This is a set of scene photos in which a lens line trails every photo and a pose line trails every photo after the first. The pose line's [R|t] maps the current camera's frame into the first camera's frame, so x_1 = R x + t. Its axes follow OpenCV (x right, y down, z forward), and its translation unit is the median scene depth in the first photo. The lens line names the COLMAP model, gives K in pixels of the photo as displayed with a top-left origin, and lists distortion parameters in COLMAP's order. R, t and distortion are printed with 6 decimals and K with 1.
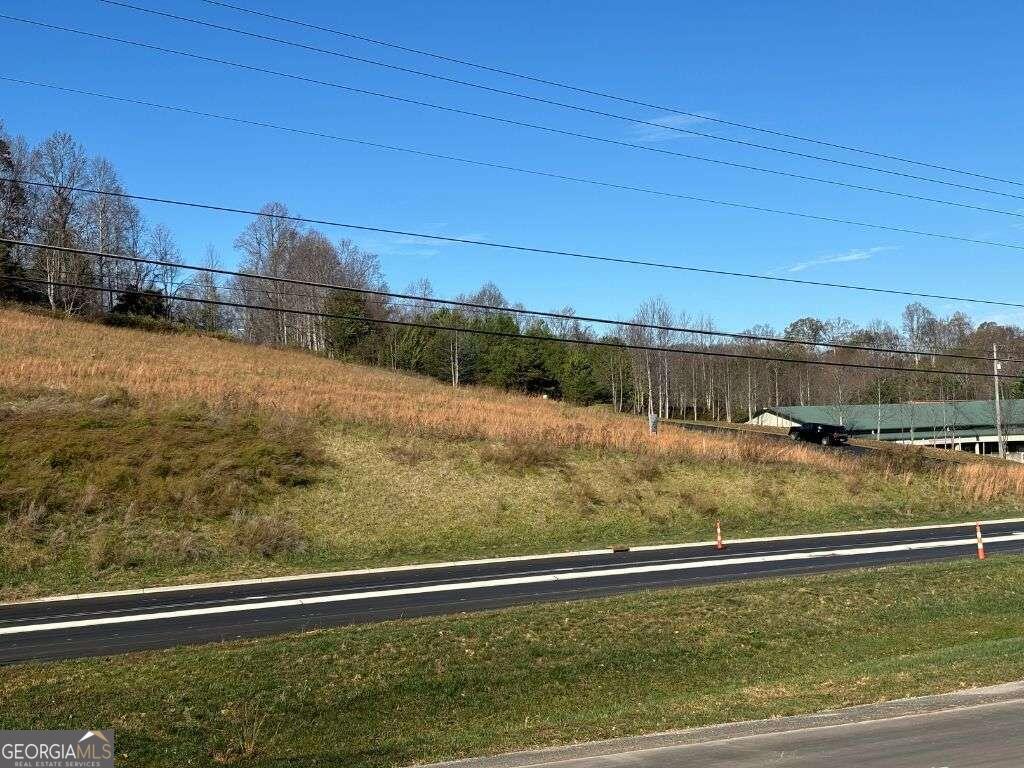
lens RADIAL K [[1513.0, 0, 523.7], [0, 1513.0, 396.9], [0, 0, 1]] dist [0.249786, -1.011686]
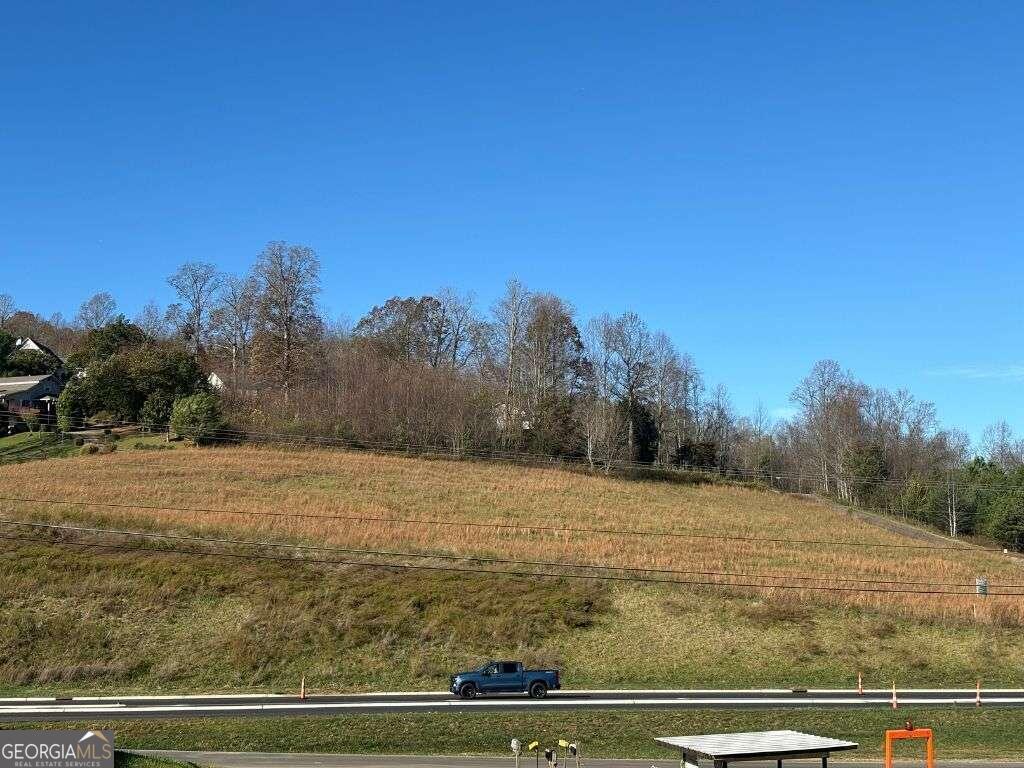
lens RADIAL K [[1513.0, 0, 523.7], [0, 1513.0, 396.9], [0, 0, 1]] dist [0.249786, -1.011686]
pose [[0.902516, -0.016935, -0.430323, 0.352972], [-0.017825, 0.996901, -0.076616, -0.038389], [0.430287, 0.076817, 0.899418, -0.253412]]
